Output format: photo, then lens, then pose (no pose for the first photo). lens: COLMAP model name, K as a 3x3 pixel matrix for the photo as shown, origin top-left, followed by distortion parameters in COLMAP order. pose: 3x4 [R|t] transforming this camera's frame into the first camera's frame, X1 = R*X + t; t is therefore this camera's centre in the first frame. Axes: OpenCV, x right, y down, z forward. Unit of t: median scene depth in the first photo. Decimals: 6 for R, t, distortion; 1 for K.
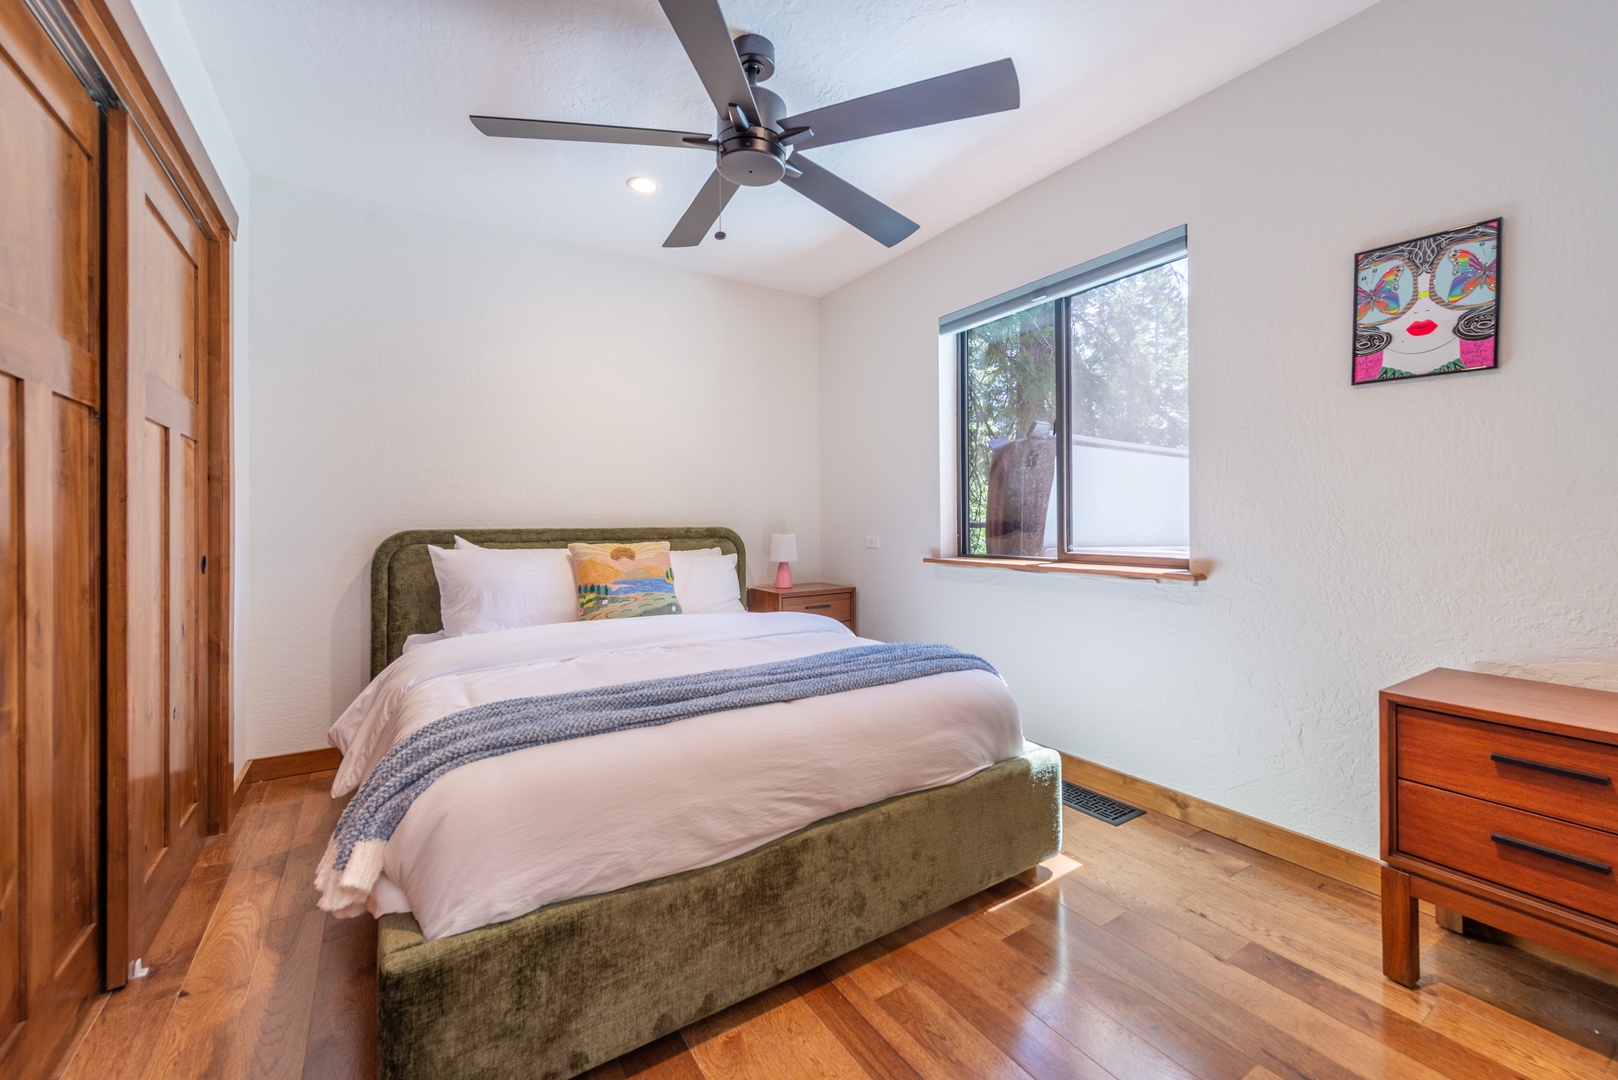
lens RADIAL K [[651.6, 0, 812.1], [0, 651.6, 531.6], [0, 0, 1]] dist [0.012565, -0.000257]
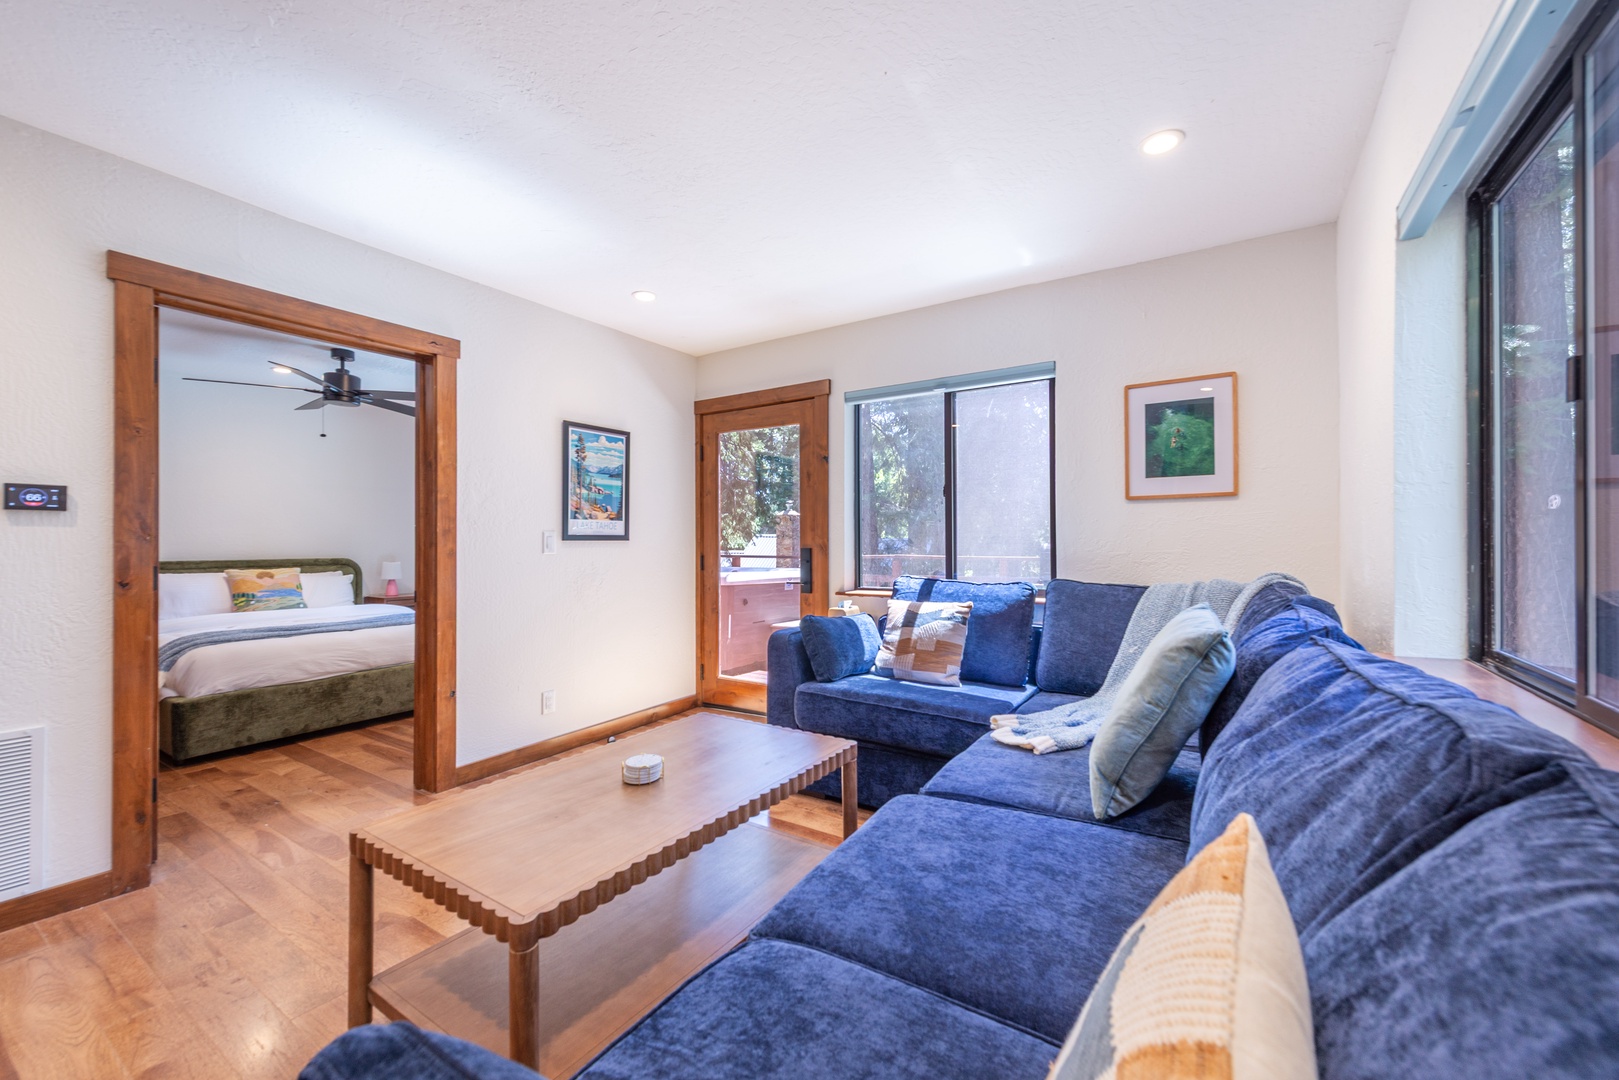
lens RADIAL K [[652.0, 0, 812.6], [0, 652.0, 531.6], [0, 0, 1]] dist [0.012565, -0.000257]
pose [[0.910239, 0.005346, 0.414048, 0.565419], [0.008030, 0.999501, -0.030559, -0.030598], [-0.414005, 0.031140, 0.909742, -2.183765]]
